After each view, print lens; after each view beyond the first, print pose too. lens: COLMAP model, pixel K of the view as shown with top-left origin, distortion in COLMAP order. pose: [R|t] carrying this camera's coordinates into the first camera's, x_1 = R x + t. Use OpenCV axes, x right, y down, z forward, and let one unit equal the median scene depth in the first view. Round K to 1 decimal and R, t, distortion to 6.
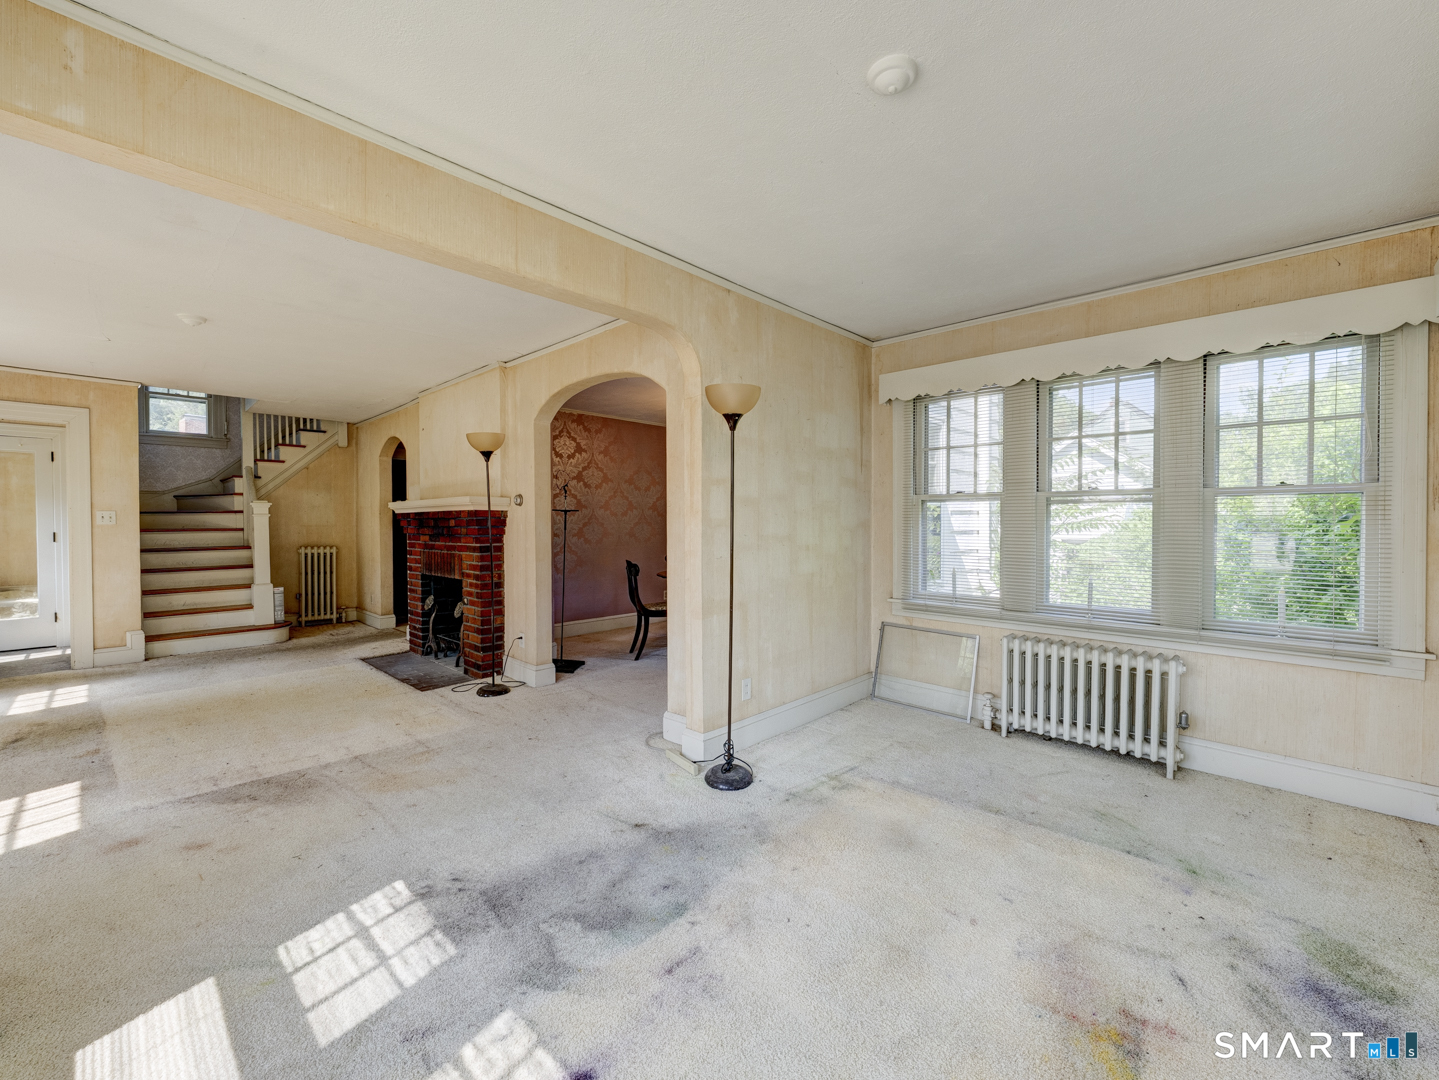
lens RADIAL K [[585.6, 0, 705.9], [0, 585.6, 532.9], [0, 0, 1]] dist [-0.013911, 0.001507]
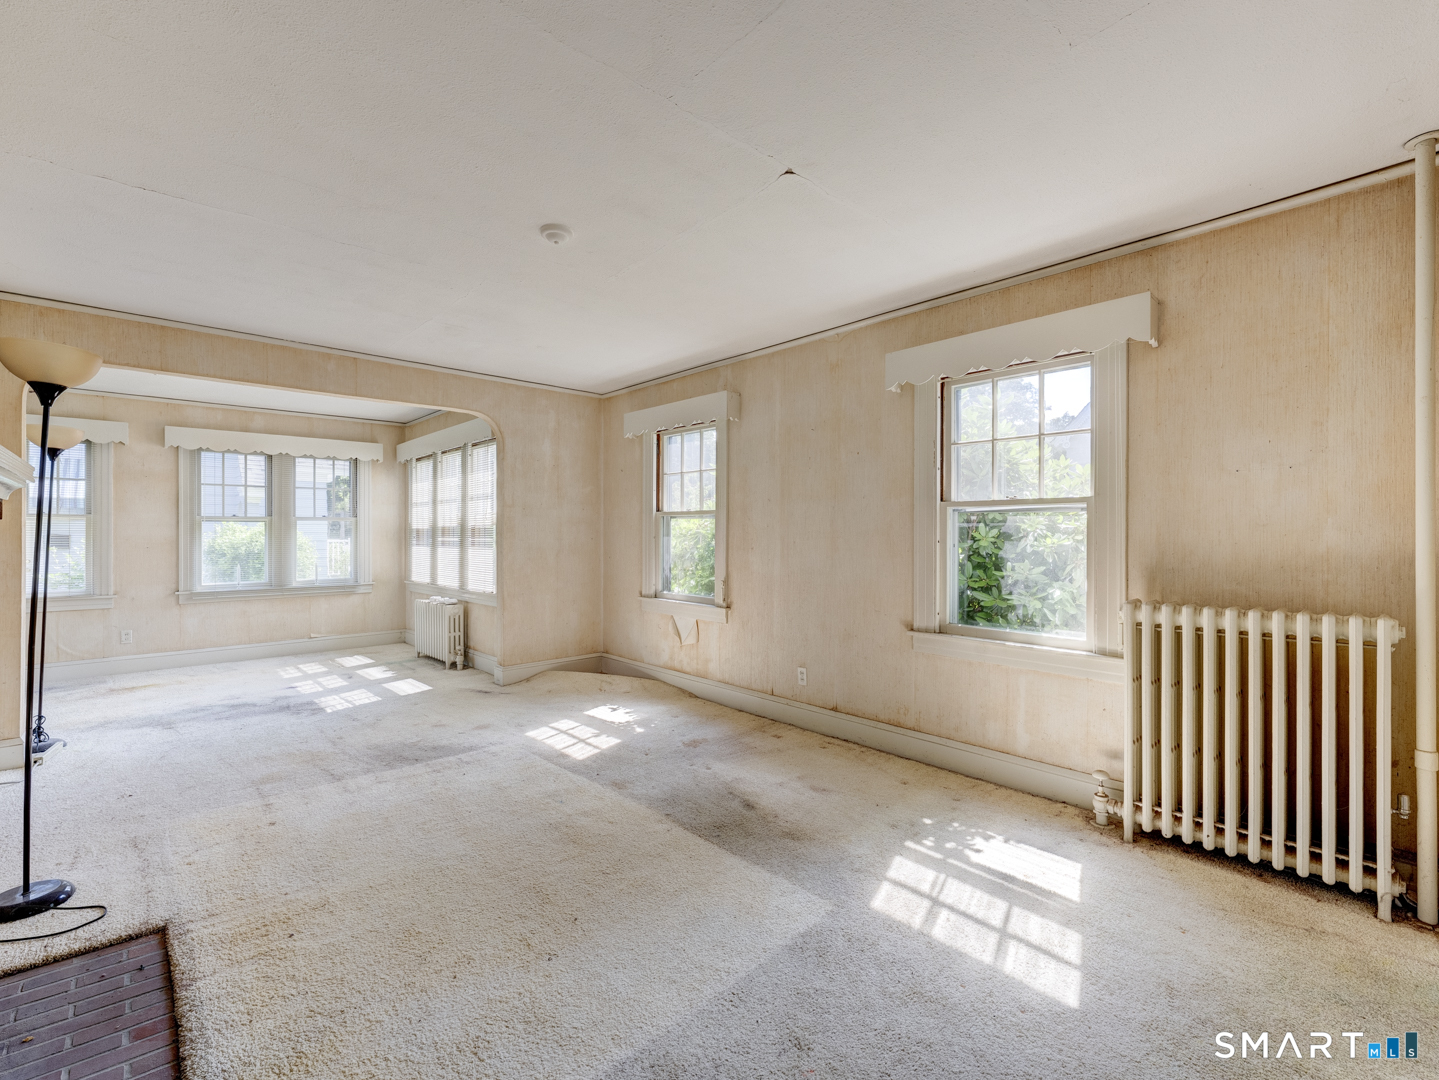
lens RADIAL K [[656.7, 0, 713.9], [0, 656.7, 536.4], [0, 0, 1]] dist [-0.006290, -0.001686]
pose [[-0.997742, -0.000170, 0.067159, -0.625398], [0.001460, 0.999706, 0.024220, -0.017221], [-0.067143, 0.024263, -0.997448, 0.980901]]
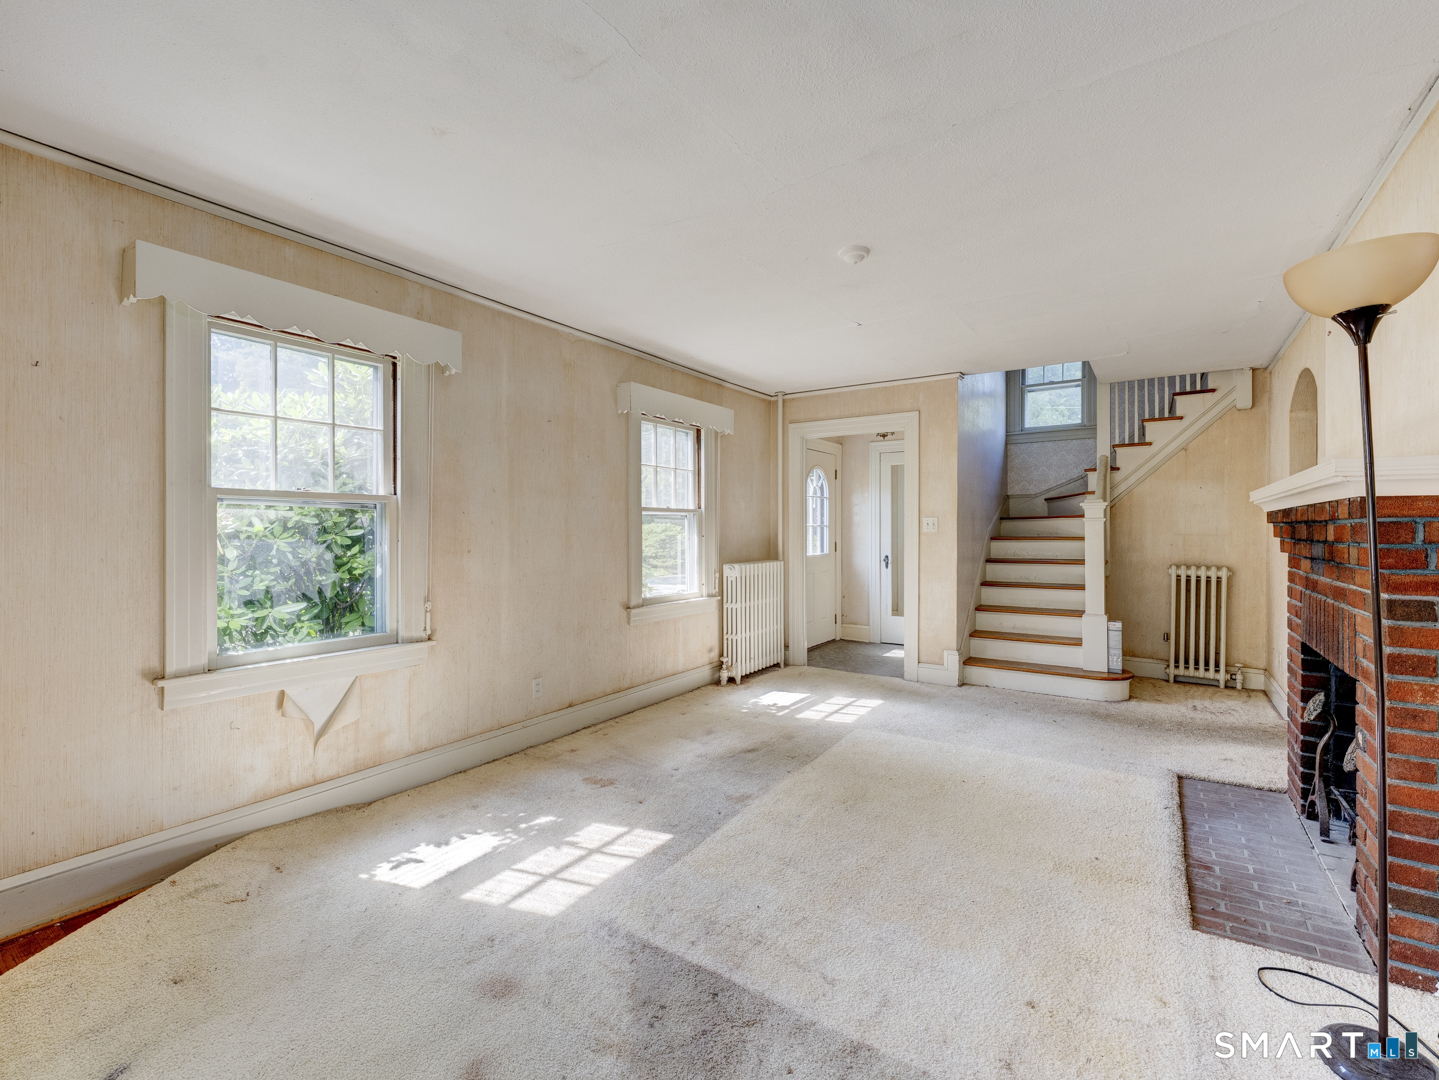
lens RADIAL K [[643.8, 0, 742.1], [0, 643.8, 535.1], [0, 0, 1]] dist [-0.002738, -0.000389]
pose [[0.201239, 0.011078, -0.979479, -0.063958], [-0.018555, 0.999800, 0.007496, -0.008723], [0.979366, 0.016666, 0.201405, 0.391363]]
